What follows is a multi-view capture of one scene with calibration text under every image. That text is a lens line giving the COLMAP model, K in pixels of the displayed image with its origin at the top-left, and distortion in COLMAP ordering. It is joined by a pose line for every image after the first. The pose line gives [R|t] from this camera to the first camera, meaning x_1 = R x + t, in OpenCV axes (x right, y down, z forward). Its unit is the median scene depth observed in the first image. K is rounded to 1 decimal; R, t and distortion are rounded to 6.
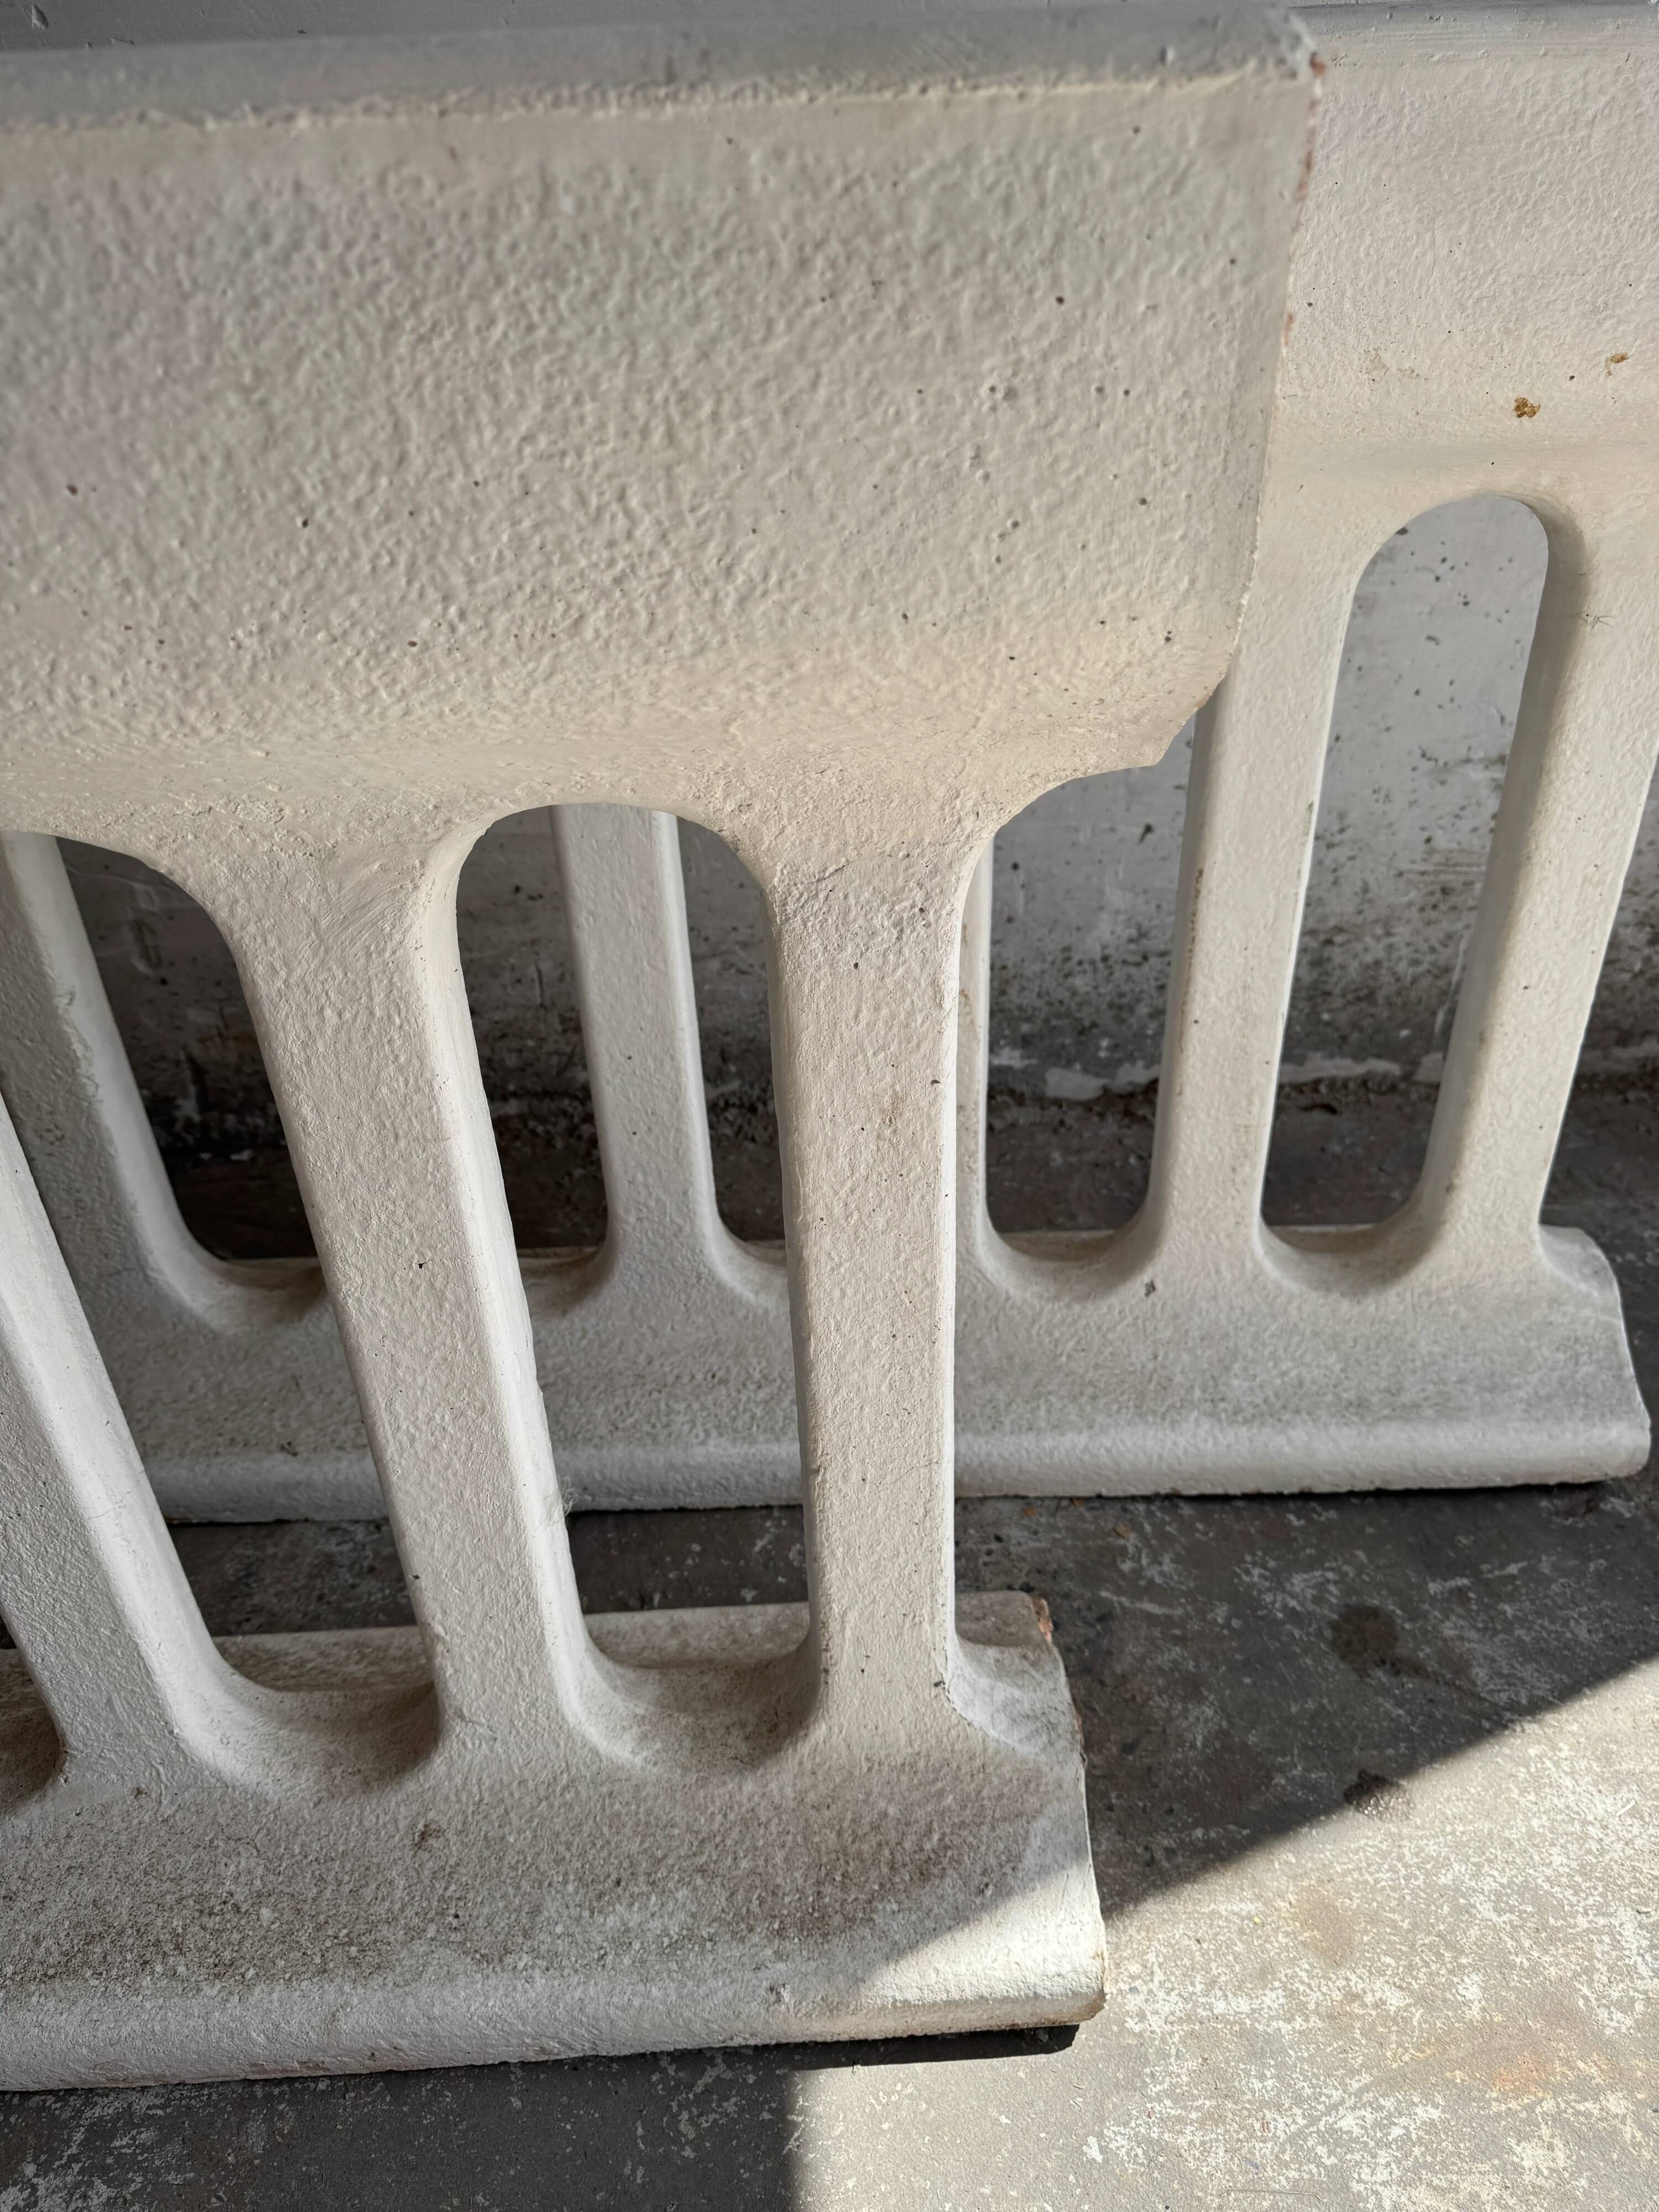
lens RADIAL K [[1596.1, 0, 824.3], [0, 1596.1, 1114.2], [0, 0, 1]] dist [-0.007263, -0.002228]
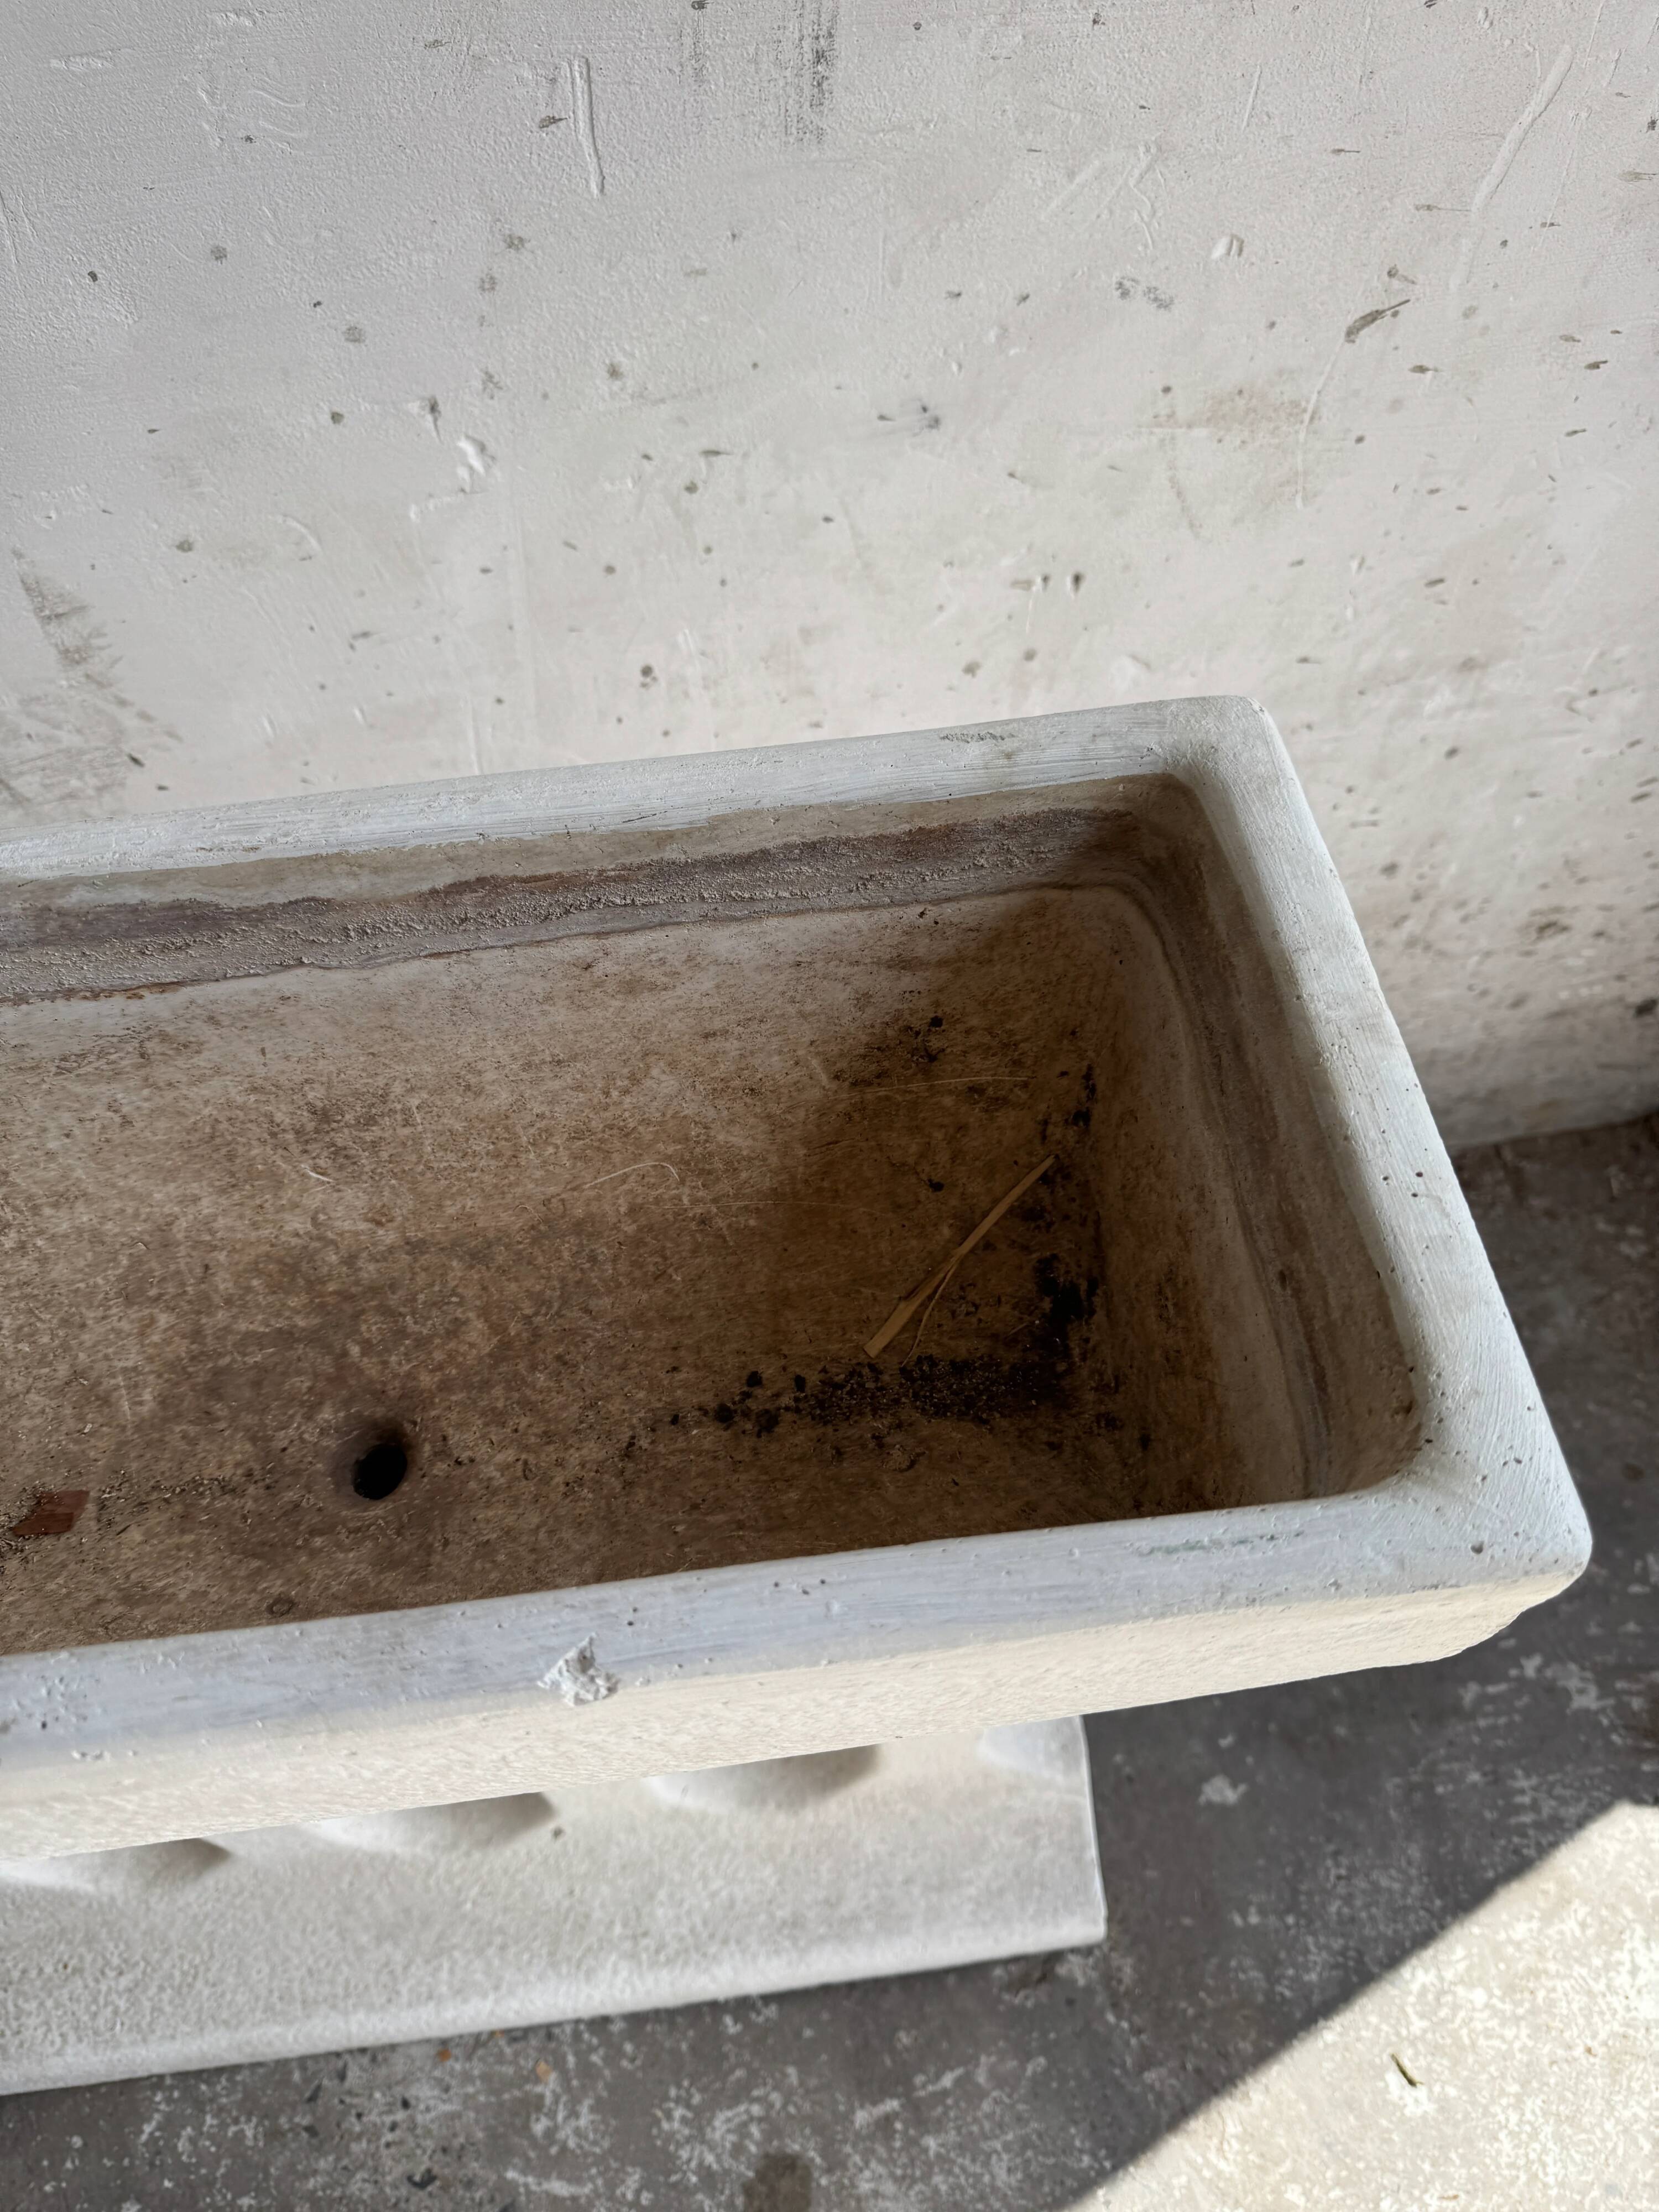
lens RADIAL K [[1528.6, 0, 825.2], [0, 1528.6, 1123.1], [0, 0, 1]] dist [0.028691, 0.002021]
pose [[0.995421, -0.082811, 0.047745, 0.463969], [0.056701, 0.913649, 0.402531, -0.789931], [-0.076956, -0.397981, 0.914160, 0.493416]]
